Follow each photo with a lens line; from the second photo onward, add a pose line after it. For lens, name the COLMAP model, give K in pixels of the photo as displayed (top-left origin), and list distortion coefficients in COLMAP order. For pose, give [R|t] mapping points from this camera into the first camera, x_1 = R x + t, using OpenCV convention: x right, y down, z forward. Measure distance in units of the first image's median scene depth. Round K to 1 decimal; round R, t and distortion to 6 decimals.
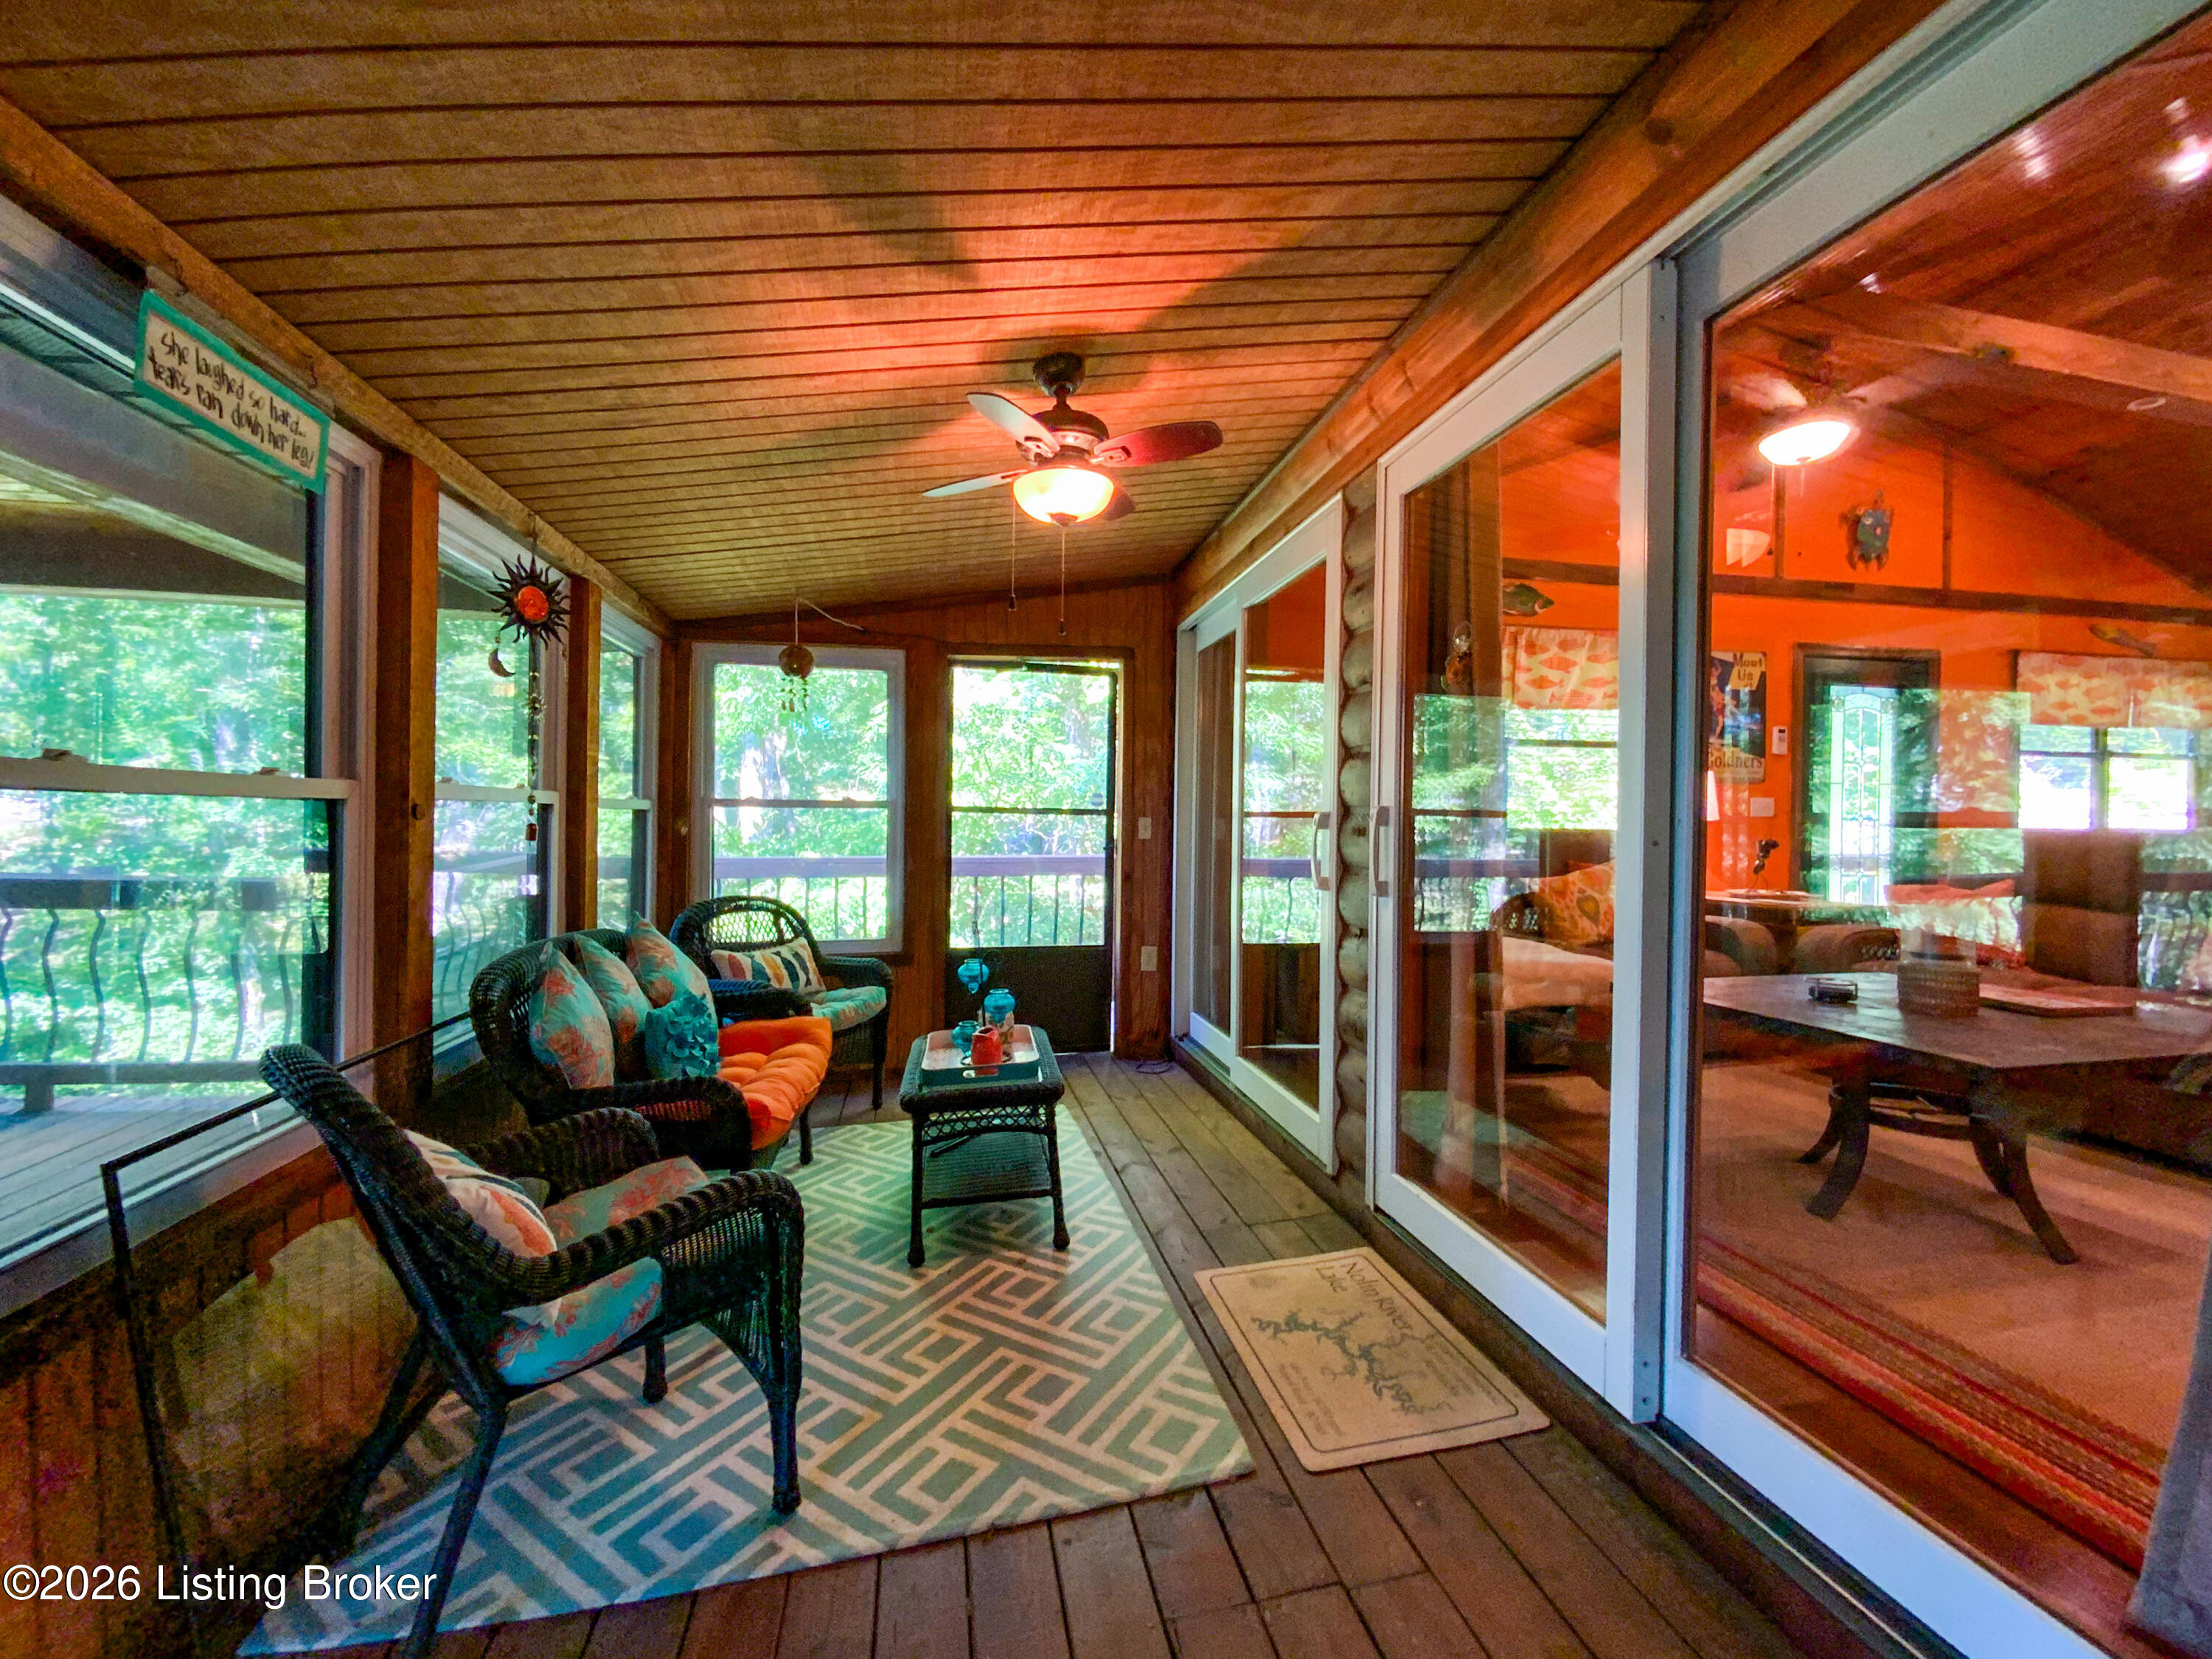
lens RADIAL K [[889.4, 0, 1110.1], [0, 889.4, 825.8], [0, 0, 1]] dist [-0.003522, -0.001063]
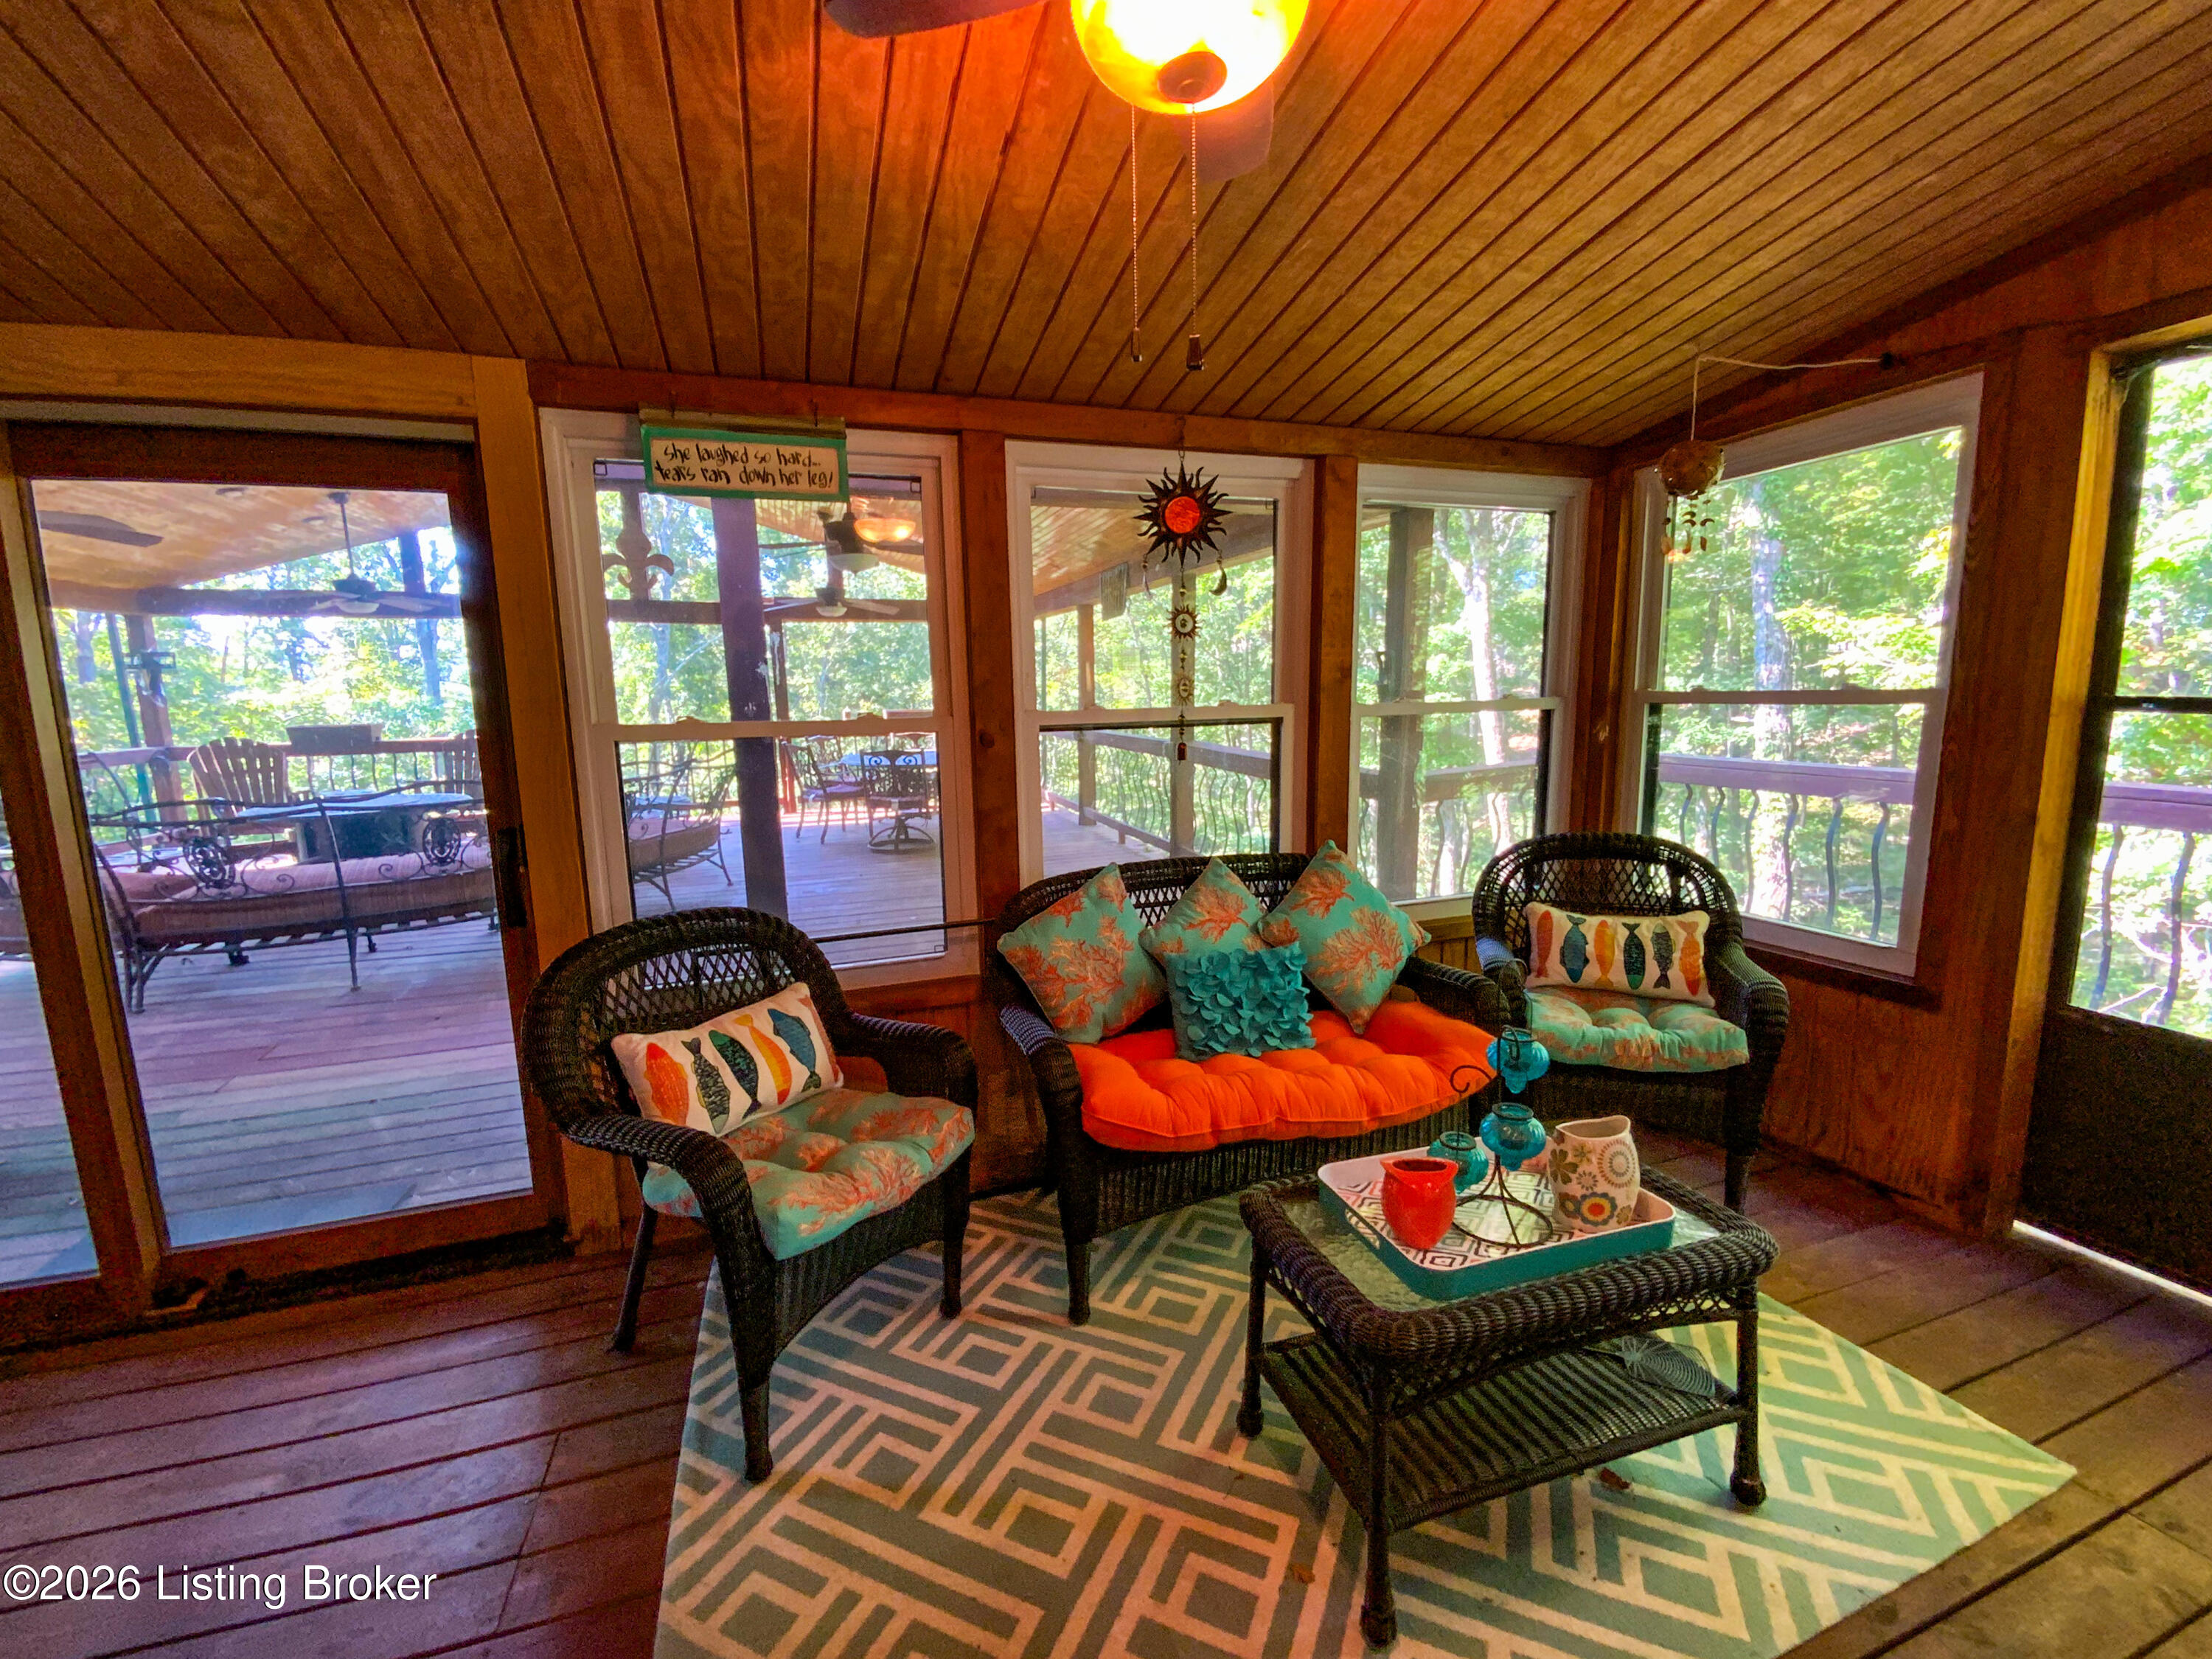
lens RADIAL K [[889.4, 0, 1108.9], [0, 889.4, 834.9], [0, 0, 1]] dist [-0.003522, -0.001063]
pose [[0.134768, 0.136177, -0.981475, 0.556739], [0.018696, 0.989986, 0.139925, -0.067509], [0.990701, -0.037207, 0.130873, 1.272388]]
